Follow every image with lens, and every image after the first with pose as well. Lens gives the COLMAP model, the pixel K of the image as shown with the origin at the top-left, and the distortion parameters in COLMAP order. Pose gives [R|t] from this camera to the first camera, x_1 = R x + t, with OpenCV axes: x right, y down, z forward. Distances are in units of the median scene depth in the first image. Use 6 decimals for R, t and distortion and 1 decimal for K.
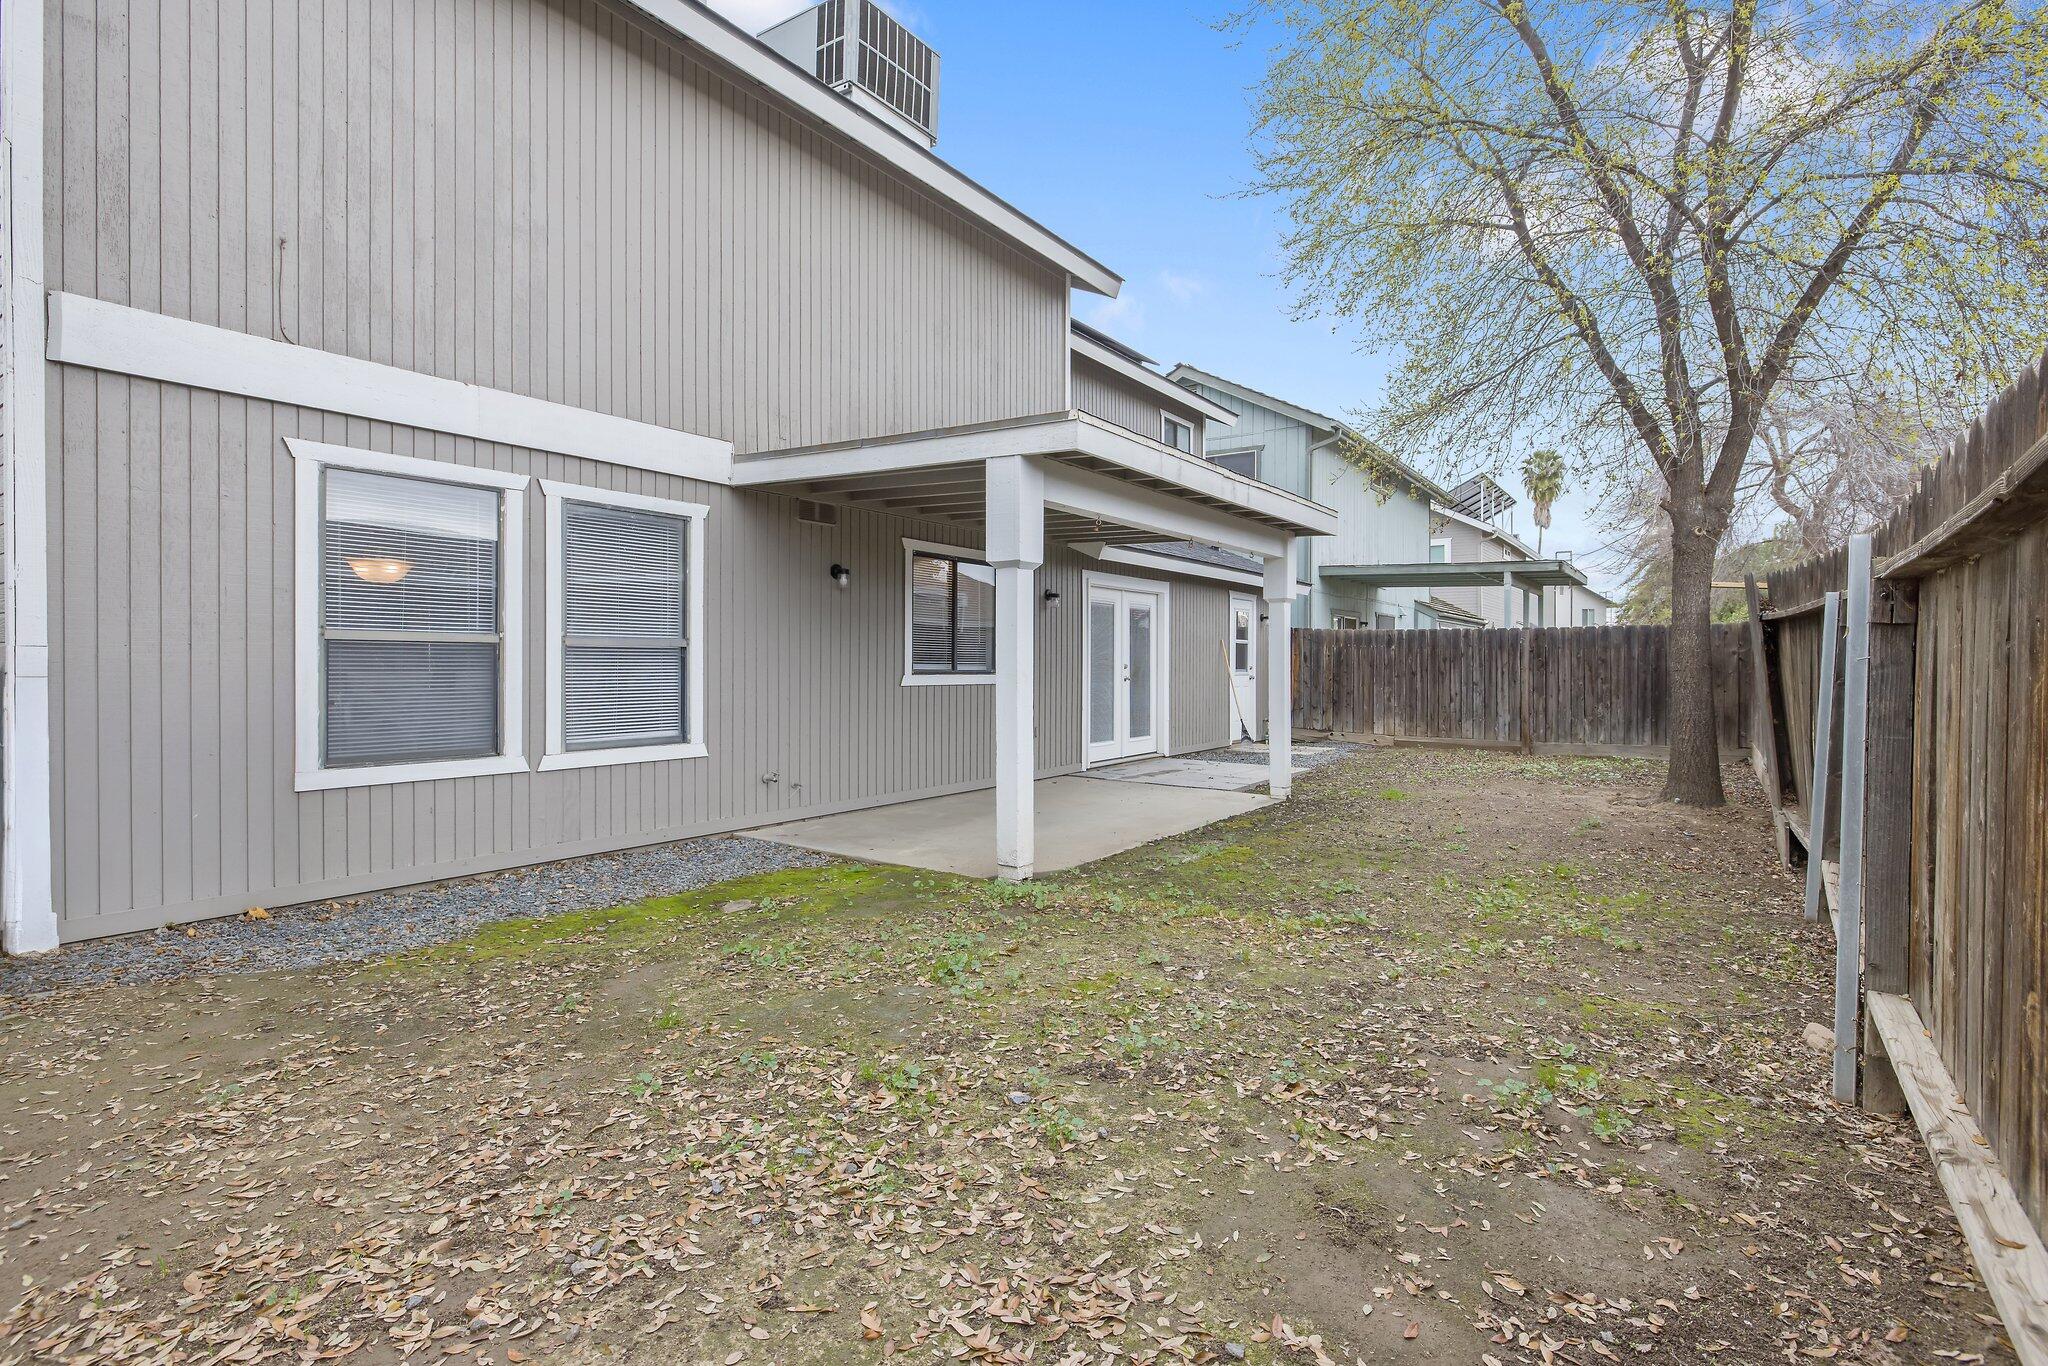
lens RADIAL K [[989.9, 0, 1025.3], [0, 989.9, 668.5], [0, 0, 1]] dist [-0.003771, -0.000541]
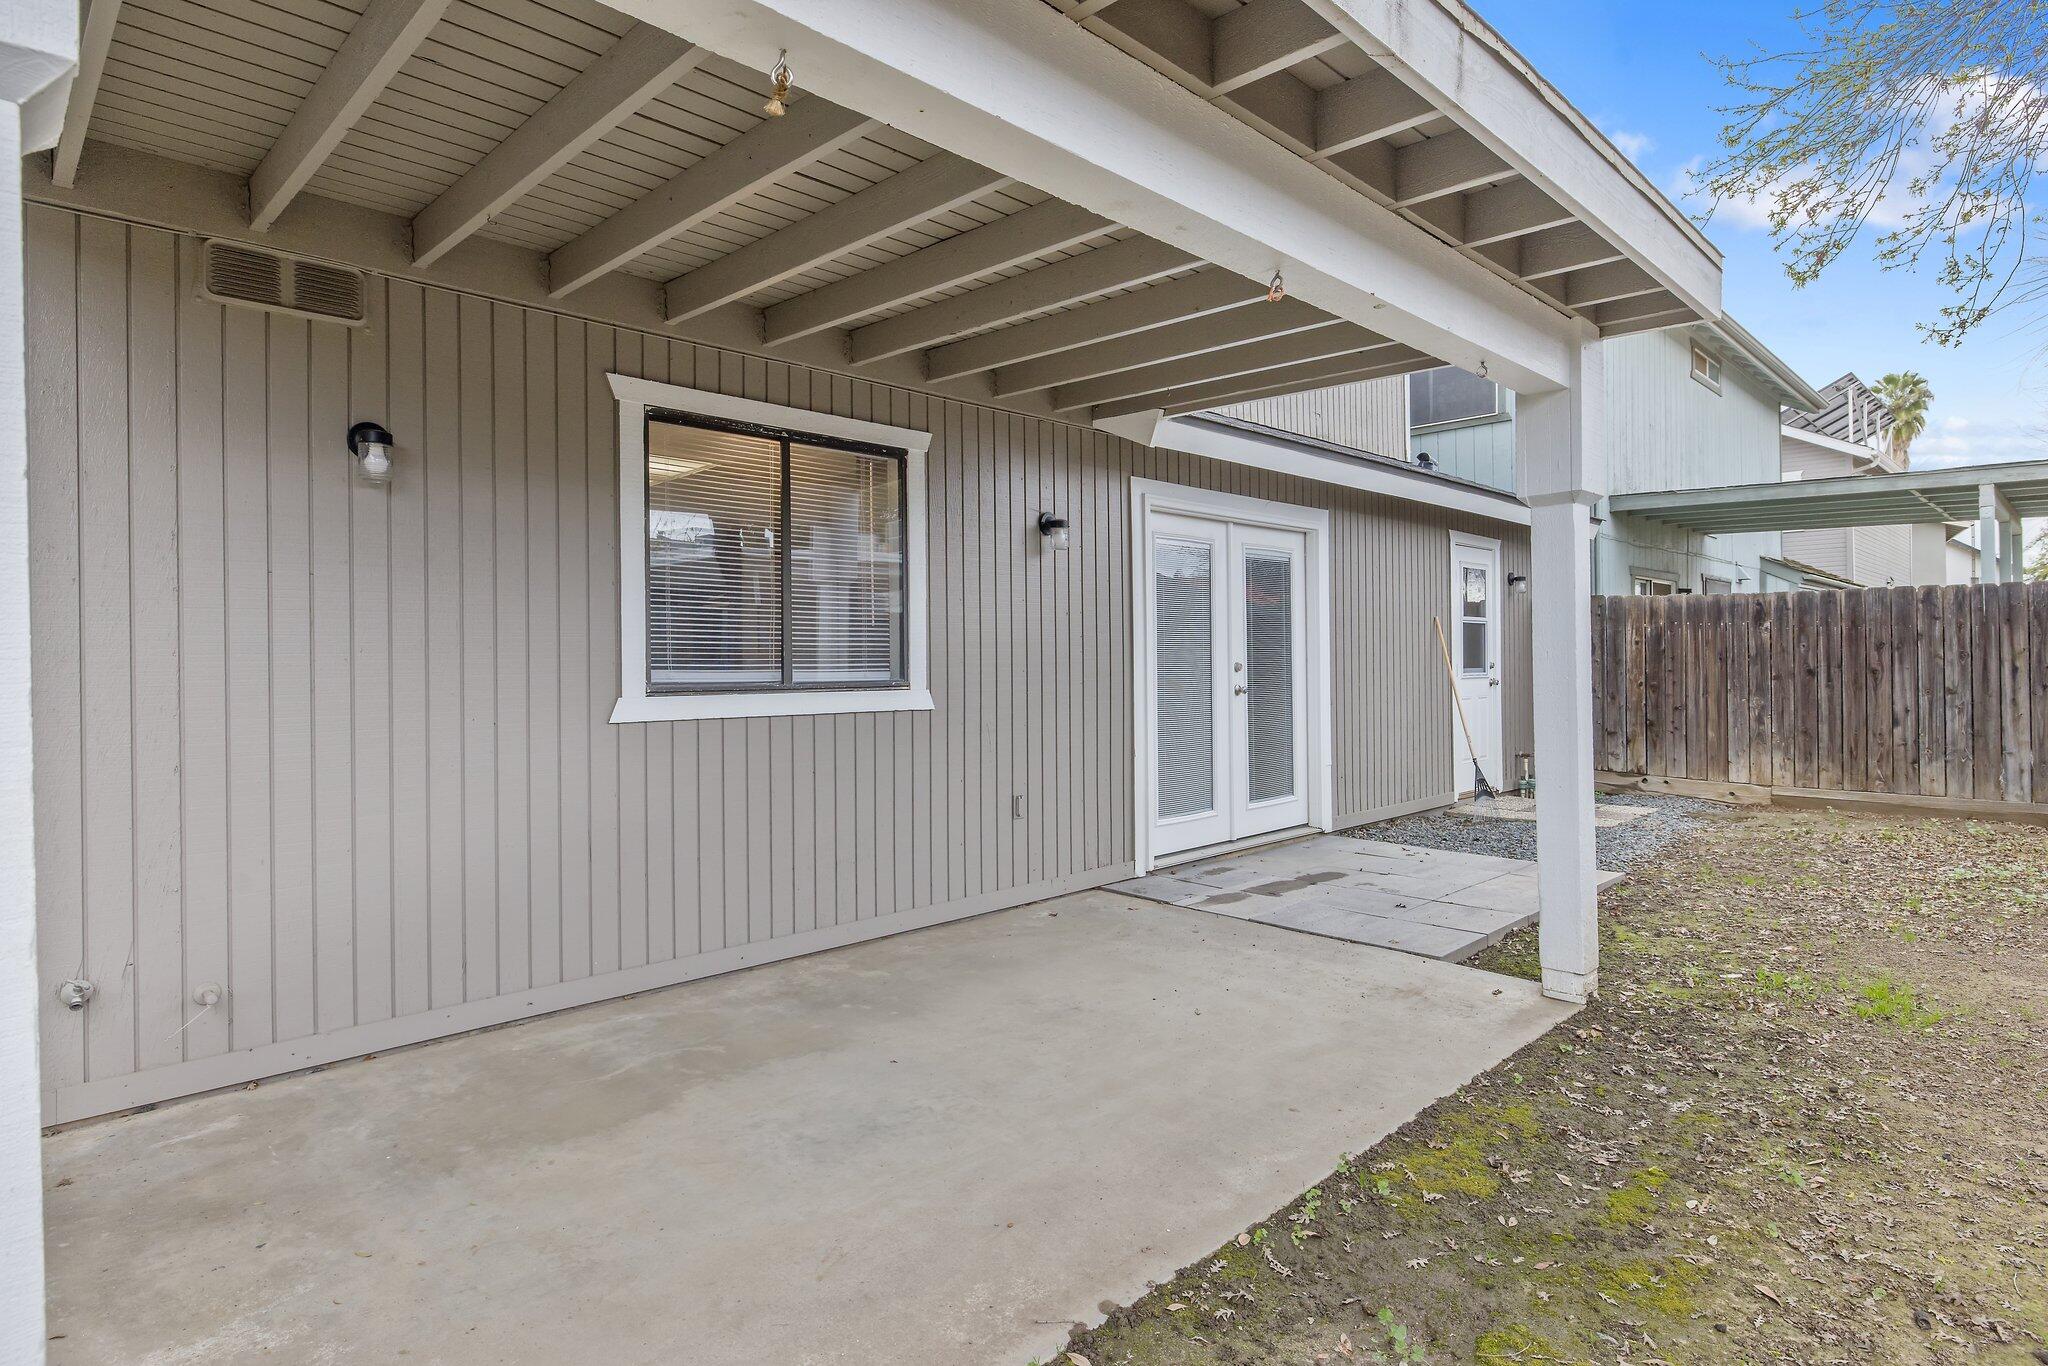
lens RADIAL K [[1074.8, 0, 1030.1], [0, 1074.8, 666.3], [0, 0, 1]] dist [0.000772, 0.001080]
pose [[0.982983, -0.011800, -0.183319, 0.114800], [0.011686, 0.999930, -0.001702, -0.003324], [0.183326, -0.000469, 0.983052, 0.491396]]
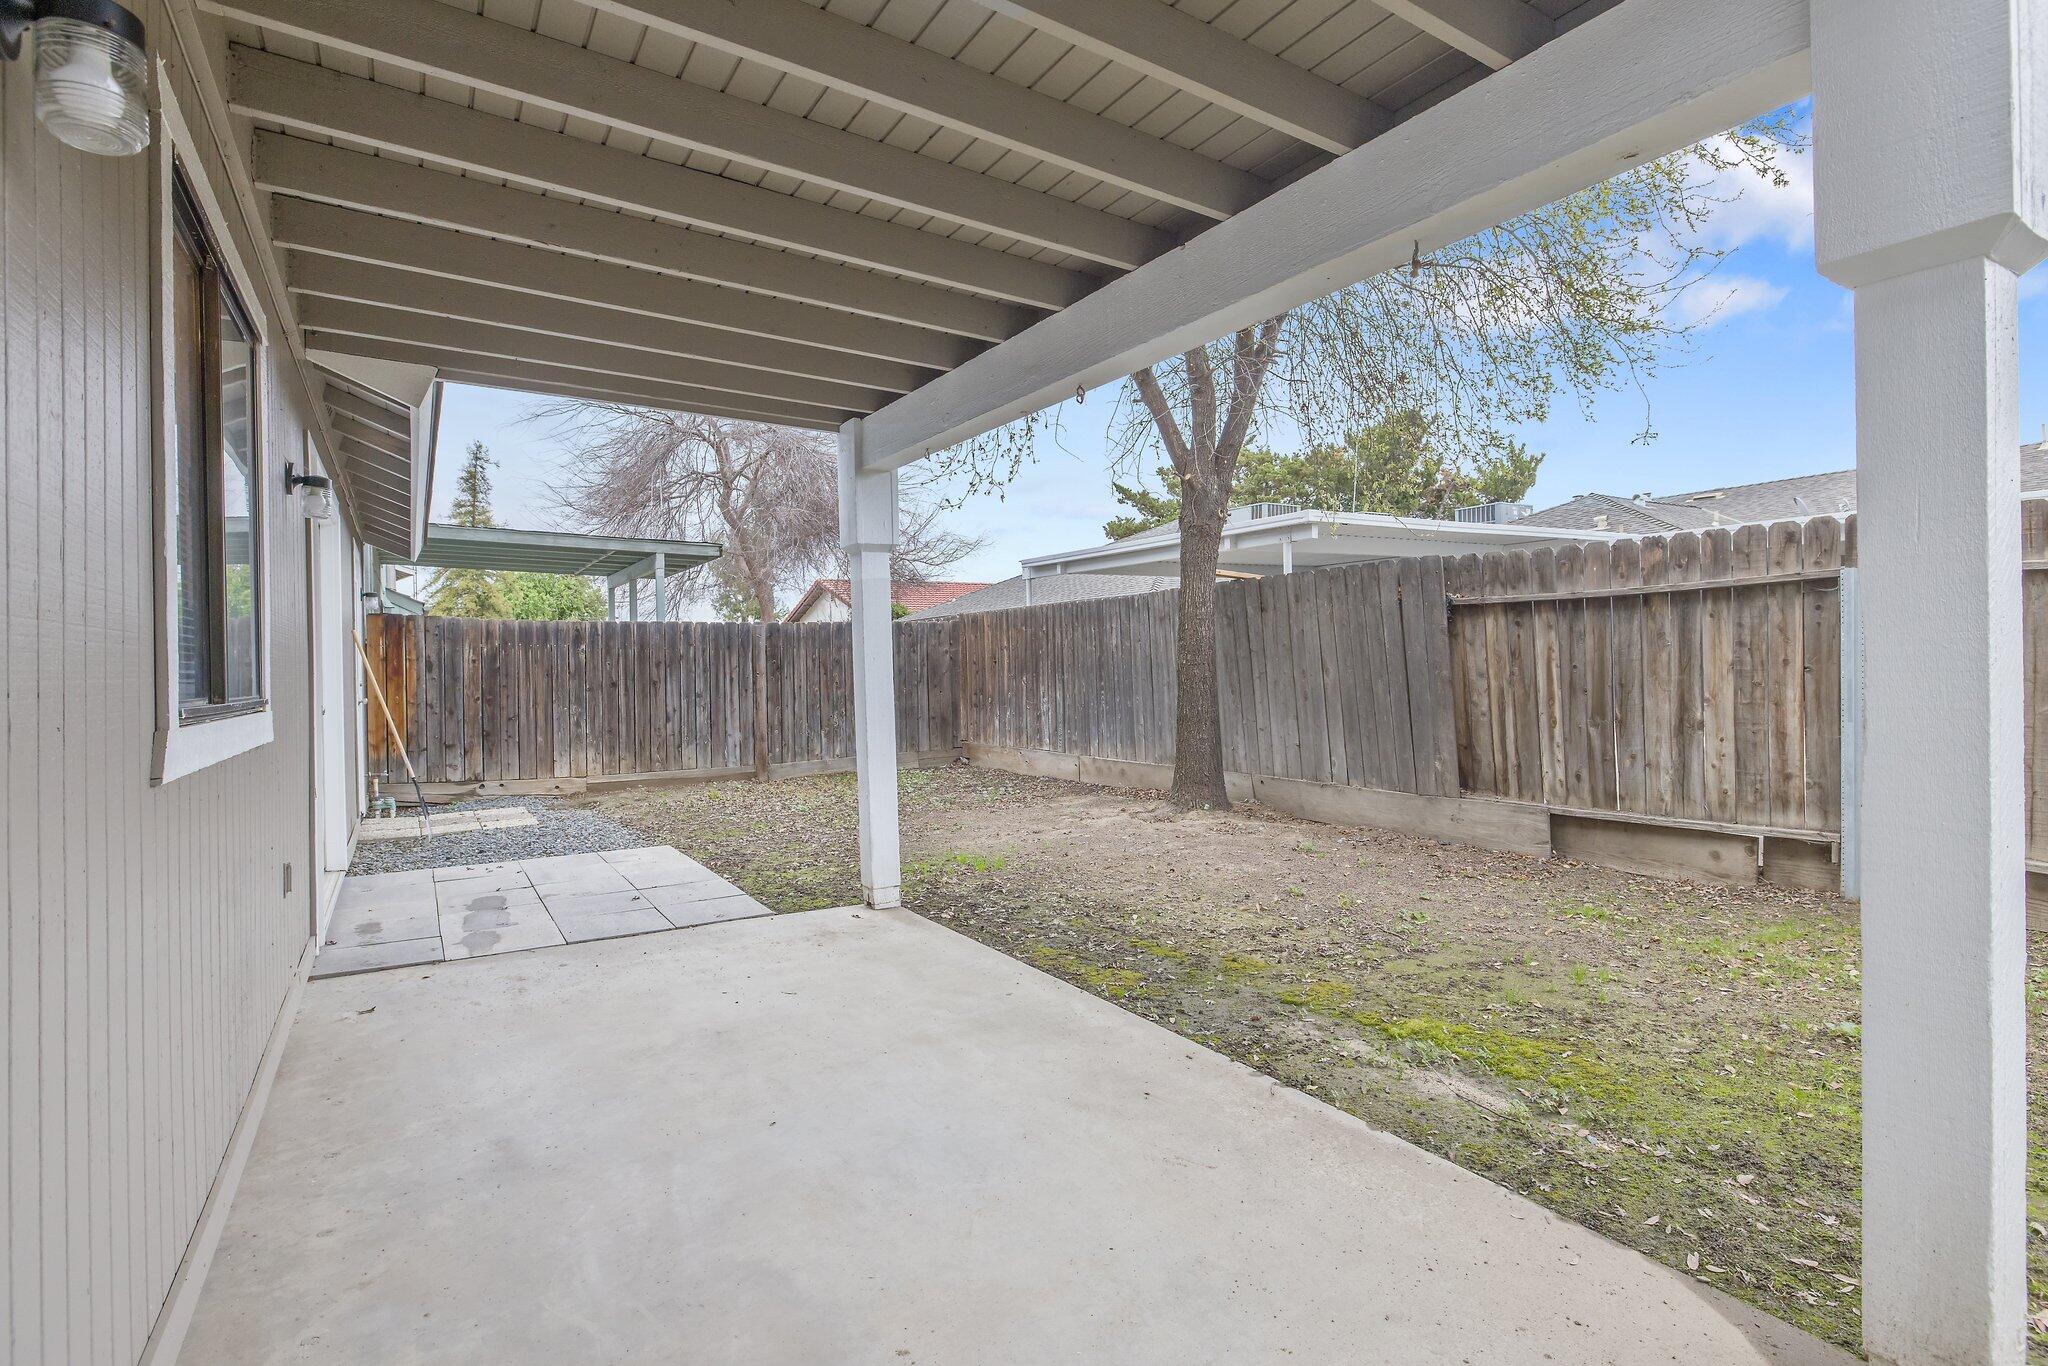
lens RADIAL K [[989.9, 0, 1058.9], [0, 989.9, 654.0], [0, 0, 1]] dist [-0.003771, -0.000541]
pose [[0.384247, -0.000709, 0.923230, -0.189842], [0.025893, 0.999615, -0.010009, -0.002114], [-0.922867, 0.027751, 0.384117, 0.631174]]
